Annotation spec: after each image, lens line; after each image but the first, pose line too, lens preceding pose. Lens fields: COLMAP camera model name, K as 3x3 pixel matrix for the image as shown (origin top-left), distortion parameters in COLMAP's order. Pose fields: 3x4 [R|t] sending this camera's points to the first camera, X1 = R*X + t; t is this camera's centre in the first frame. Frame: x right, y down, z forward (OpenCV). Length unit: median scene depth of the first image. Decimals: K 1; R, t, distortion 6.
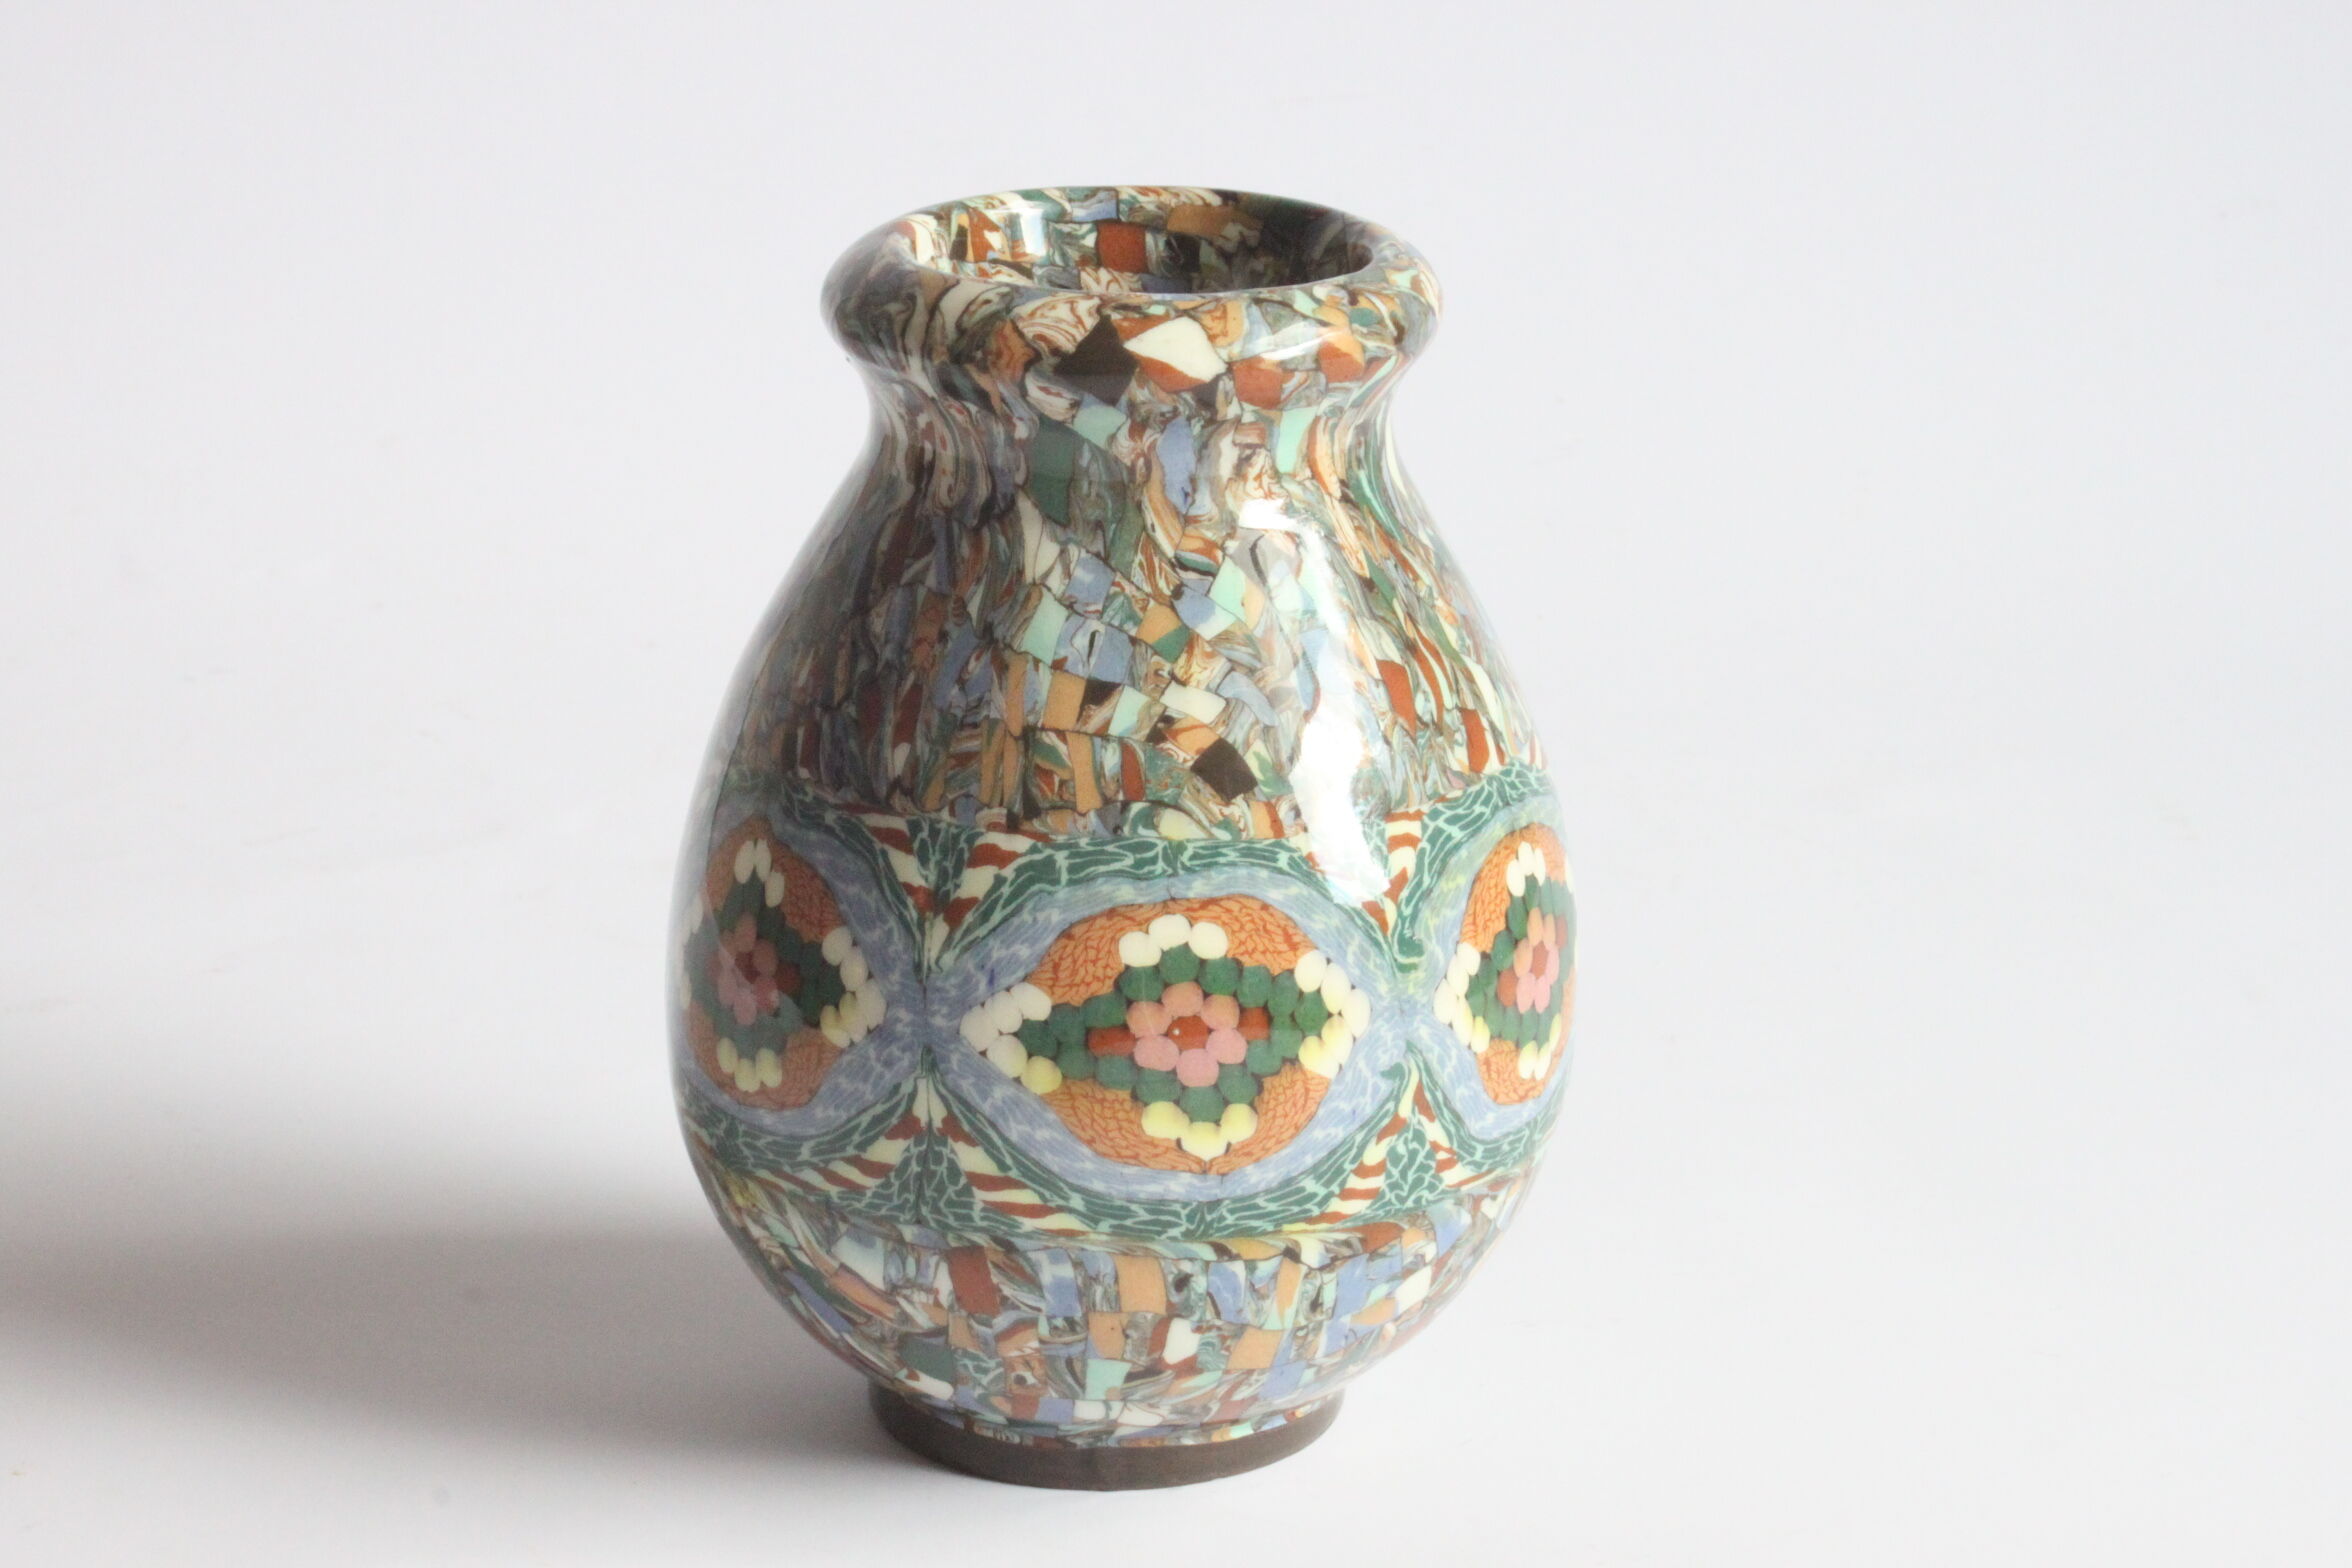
lens RADIAL K [[8521.4, 0, 1176.0], [0, 8521.4, 784.0], [0, 0, 1]] dist [0.093591, 0.313827]
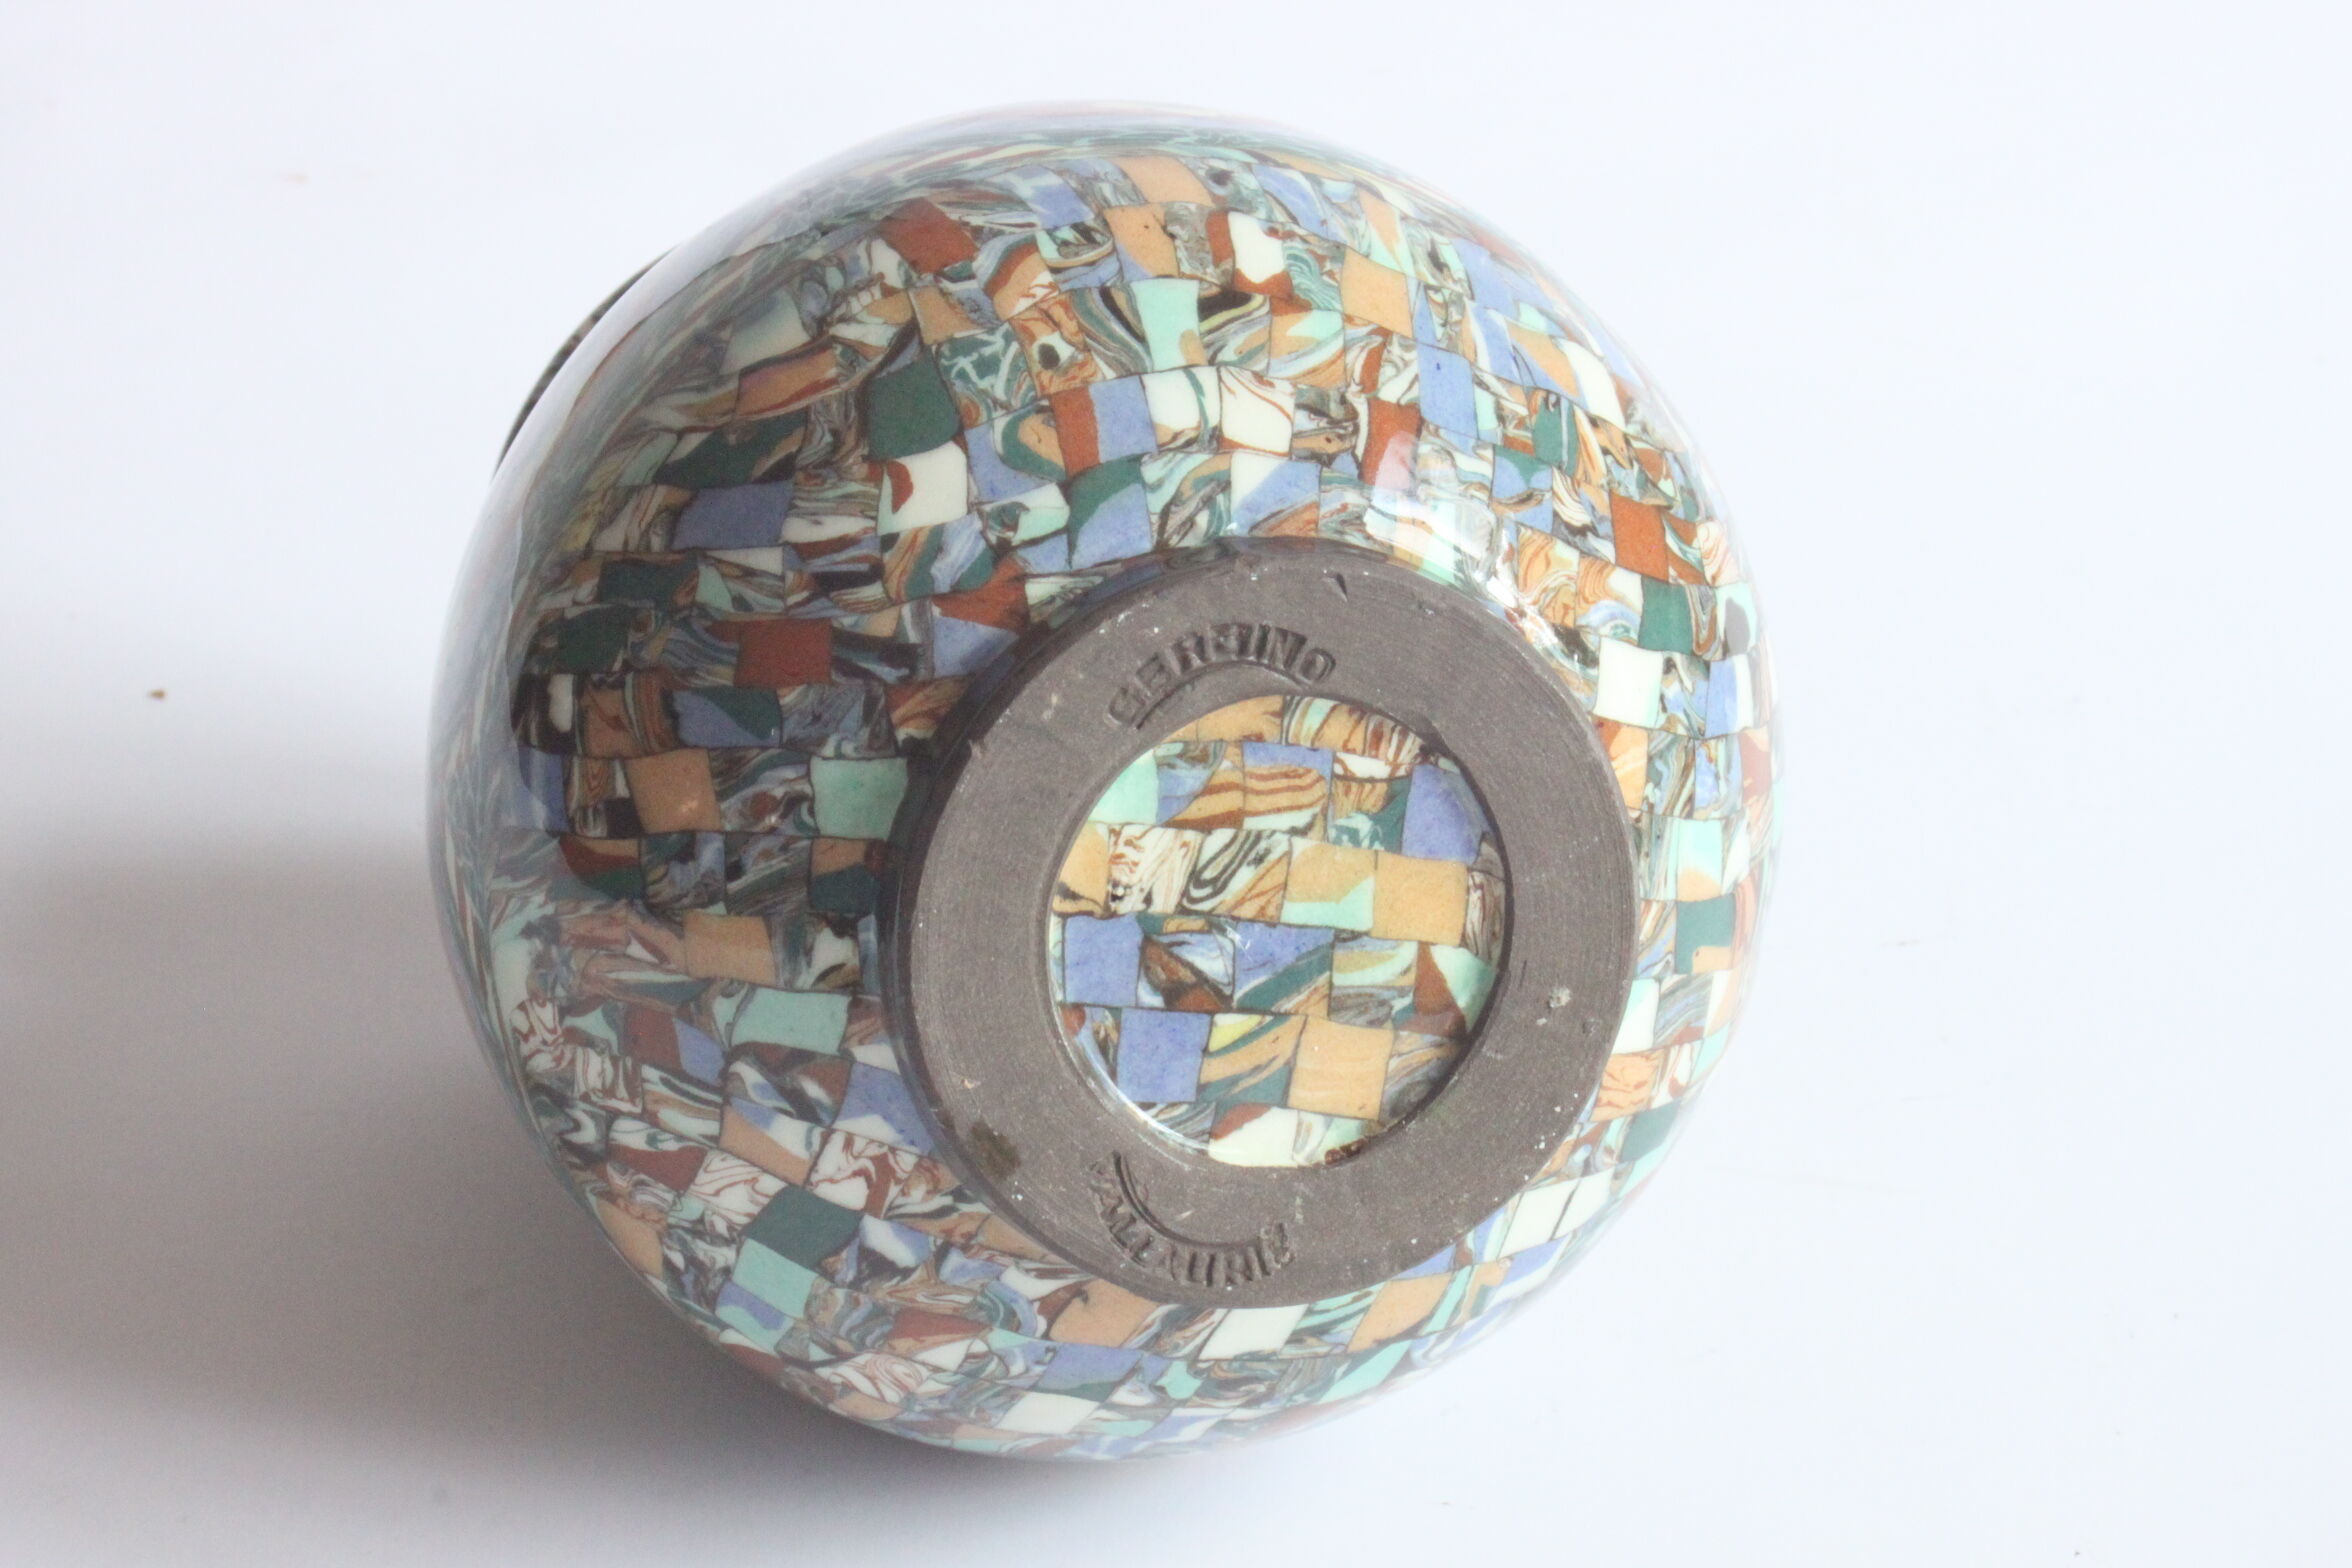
lens RADIAL K [[8521.4, 0, 1176.0], [0, 8521.4, 784.0], [0, 0, 1]] dist [0.093591, 0.313827]
pose [[0.958484, -0.119609, 0.258847, -0.182194], [0.248875, -0.092158, -0.964141, 0.700194], [0.139175, 0.988535, -0.058564, 1.080036]]
